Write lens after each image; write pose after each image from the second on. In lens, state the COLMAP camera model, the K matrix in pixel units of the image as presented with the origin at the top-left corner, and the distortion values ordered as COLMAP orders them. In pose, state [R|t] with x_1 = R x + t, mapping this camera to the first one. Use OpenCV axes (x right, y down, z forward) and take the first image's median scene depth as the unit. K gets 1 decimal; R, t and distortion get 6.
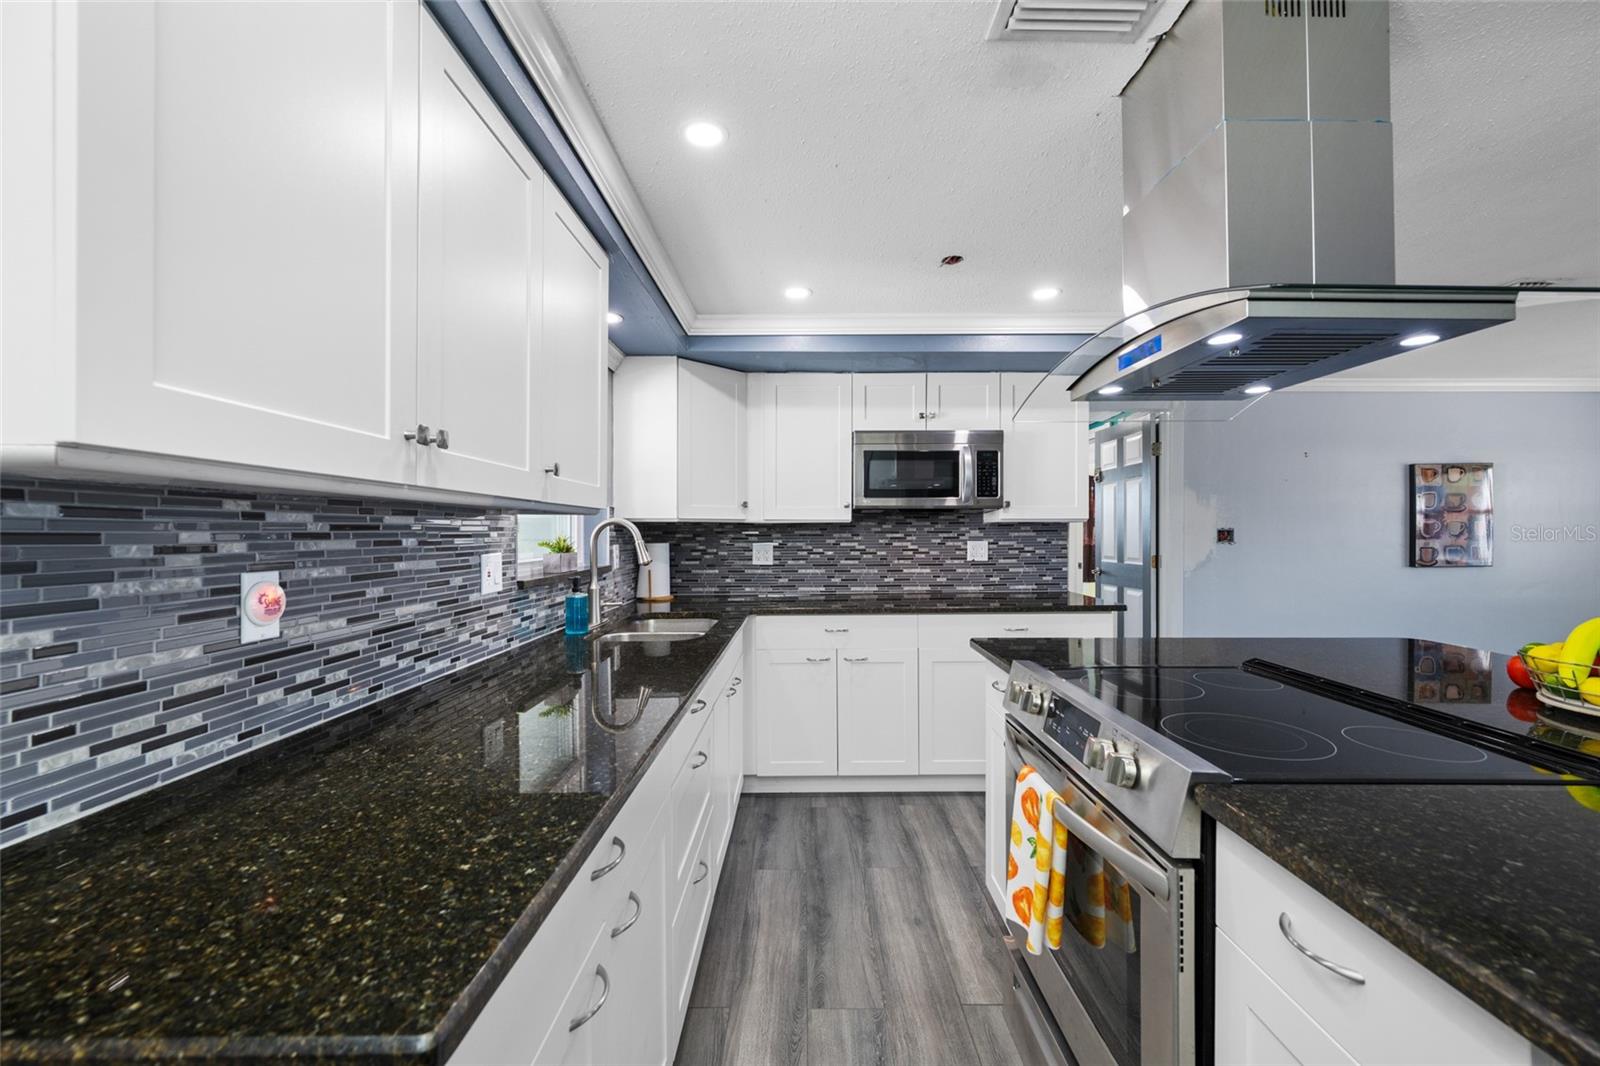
lens RADIAL K [[631.8, 0, 807.5], [0, 631.8, 534.1], [0, 0, 1]] dist [-0.000090, 0.000624]
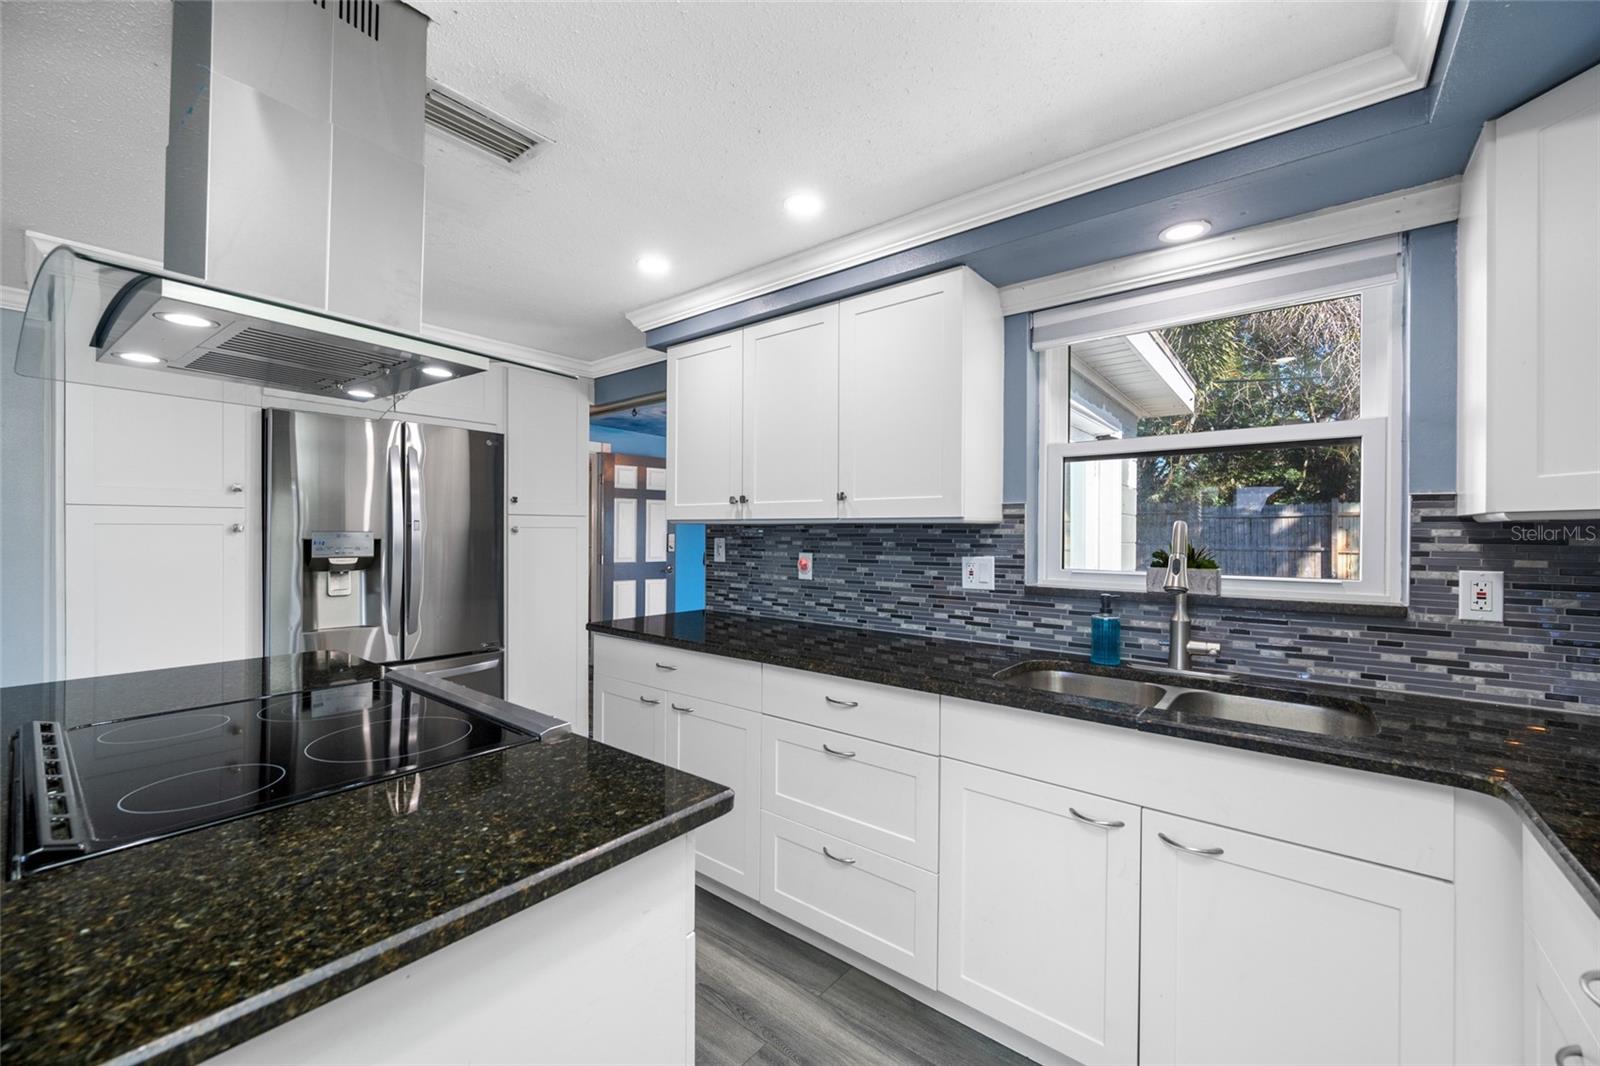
lens RADIAL K [[631.8, 0, 809.0], [0, 631.8, 537.7], [0, 0, 1]] dist [-0.000090, 0.000624]
pose [[-0.626463, 0.004630, -0.779438, 0.360441], [-0.005819, 0.999927, 0.010617, -0.009058], [0.779430, 0.011187, -0.626390, 0.845717]]
